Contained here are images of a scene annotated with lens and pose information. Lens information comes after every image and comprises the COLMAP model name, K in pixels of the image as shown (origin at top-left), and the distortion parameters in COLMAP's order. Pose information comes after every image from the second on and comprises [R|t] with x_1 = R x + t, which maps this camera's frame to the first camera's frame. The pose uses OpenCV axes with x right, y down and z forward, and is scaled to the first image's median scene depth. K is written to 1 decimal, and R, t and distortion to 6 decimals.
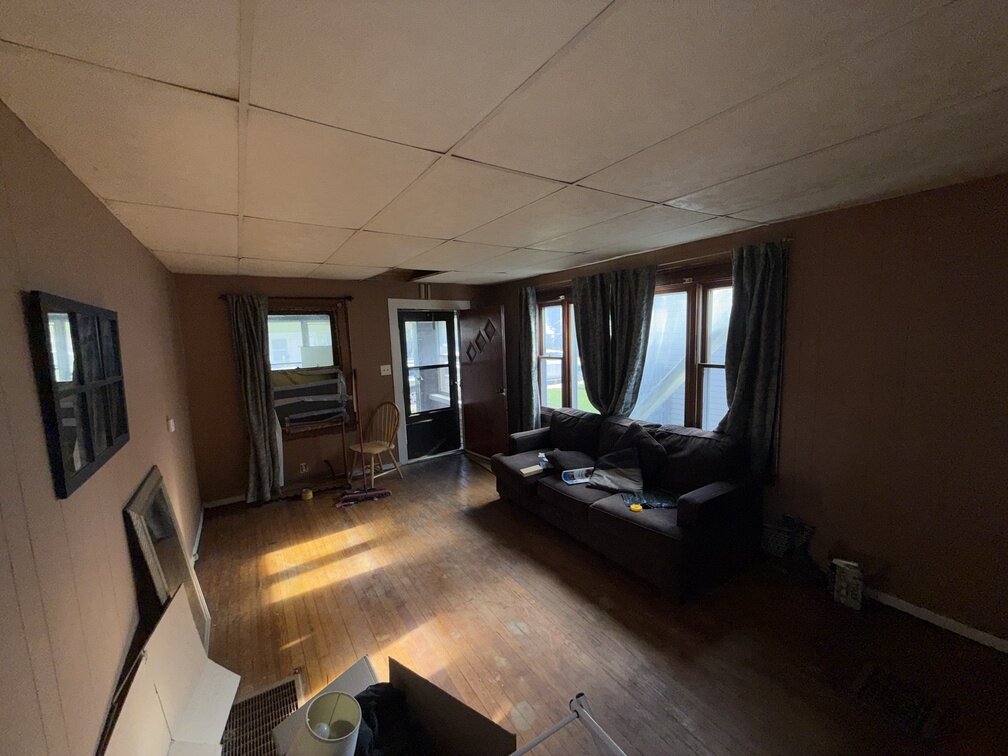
lens RADIAL K [[402.6, 0, 501.4], [0, 402.6, 376.9], [0, 0, 1]] dist [-0.001033, 0.000307]
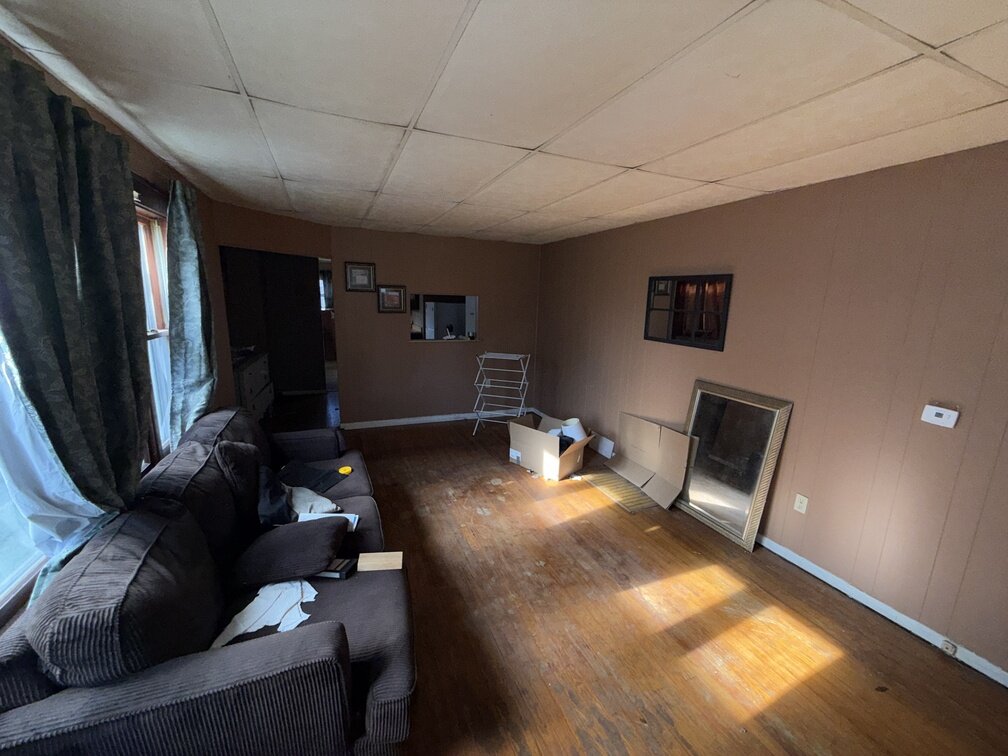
lens RADIAL K [[402.6, 0, 502.3], [0, 402.6, 375.5], [0, 0, 1]] dist [-0.001033, 0.000307]
pose [[-0.984468, -0.022752, 0.174085, -0.206072], [0.029123, 0.956667, 0.289724, -0.168827], [-0.173133, 0.290294, -0.941145, 1.791455]]
